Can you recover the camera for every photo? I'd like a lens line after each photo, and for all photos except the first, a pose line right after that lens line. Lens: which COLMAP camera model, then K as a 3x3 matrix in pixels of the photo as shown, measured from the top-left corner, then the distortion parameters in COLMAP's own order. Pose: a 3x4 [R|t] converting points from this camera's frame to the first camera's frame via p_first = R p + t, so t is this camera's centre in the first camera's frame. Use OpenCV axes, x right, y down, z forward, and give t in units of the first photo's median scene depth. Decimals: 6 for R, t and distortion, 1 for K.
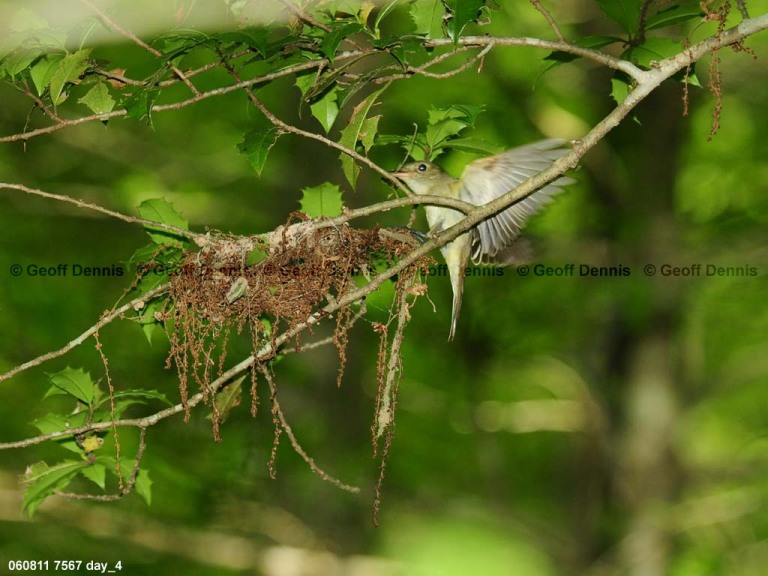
lens RADIAL K [[5759.9, 0, 384.0], [0, 5759.9, 288.0], [0, 0, 1]] dist [-0.847021, 28.674238]
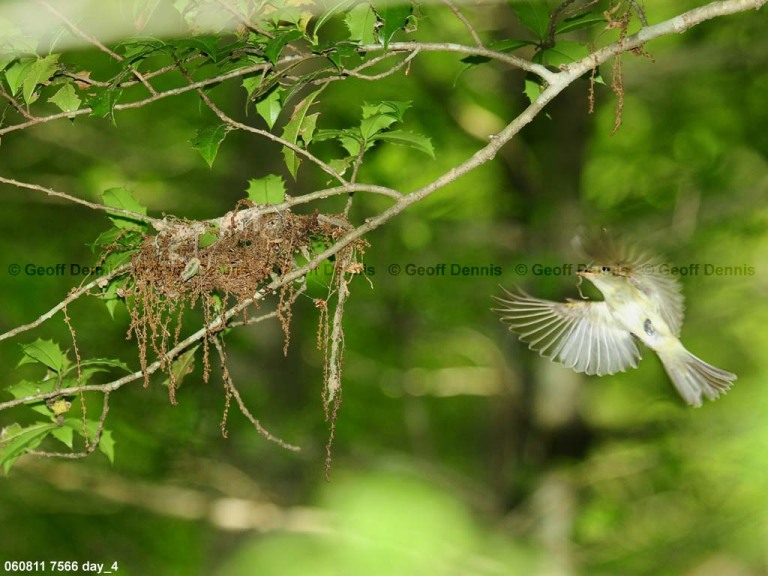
lens RADIAL K [[5759.9, 0, 384.0], [0, 5759.9, 288.0], [0, 0, 1]] dist [-0.847021, 28.674238]
pose [[0.999981, -0.001073, 0.006151, 0.005155], [0.001043, 0.999987, 0.004892, -0.001444], [-0.006156, -0.004886, 0.999969, -0.117688]]
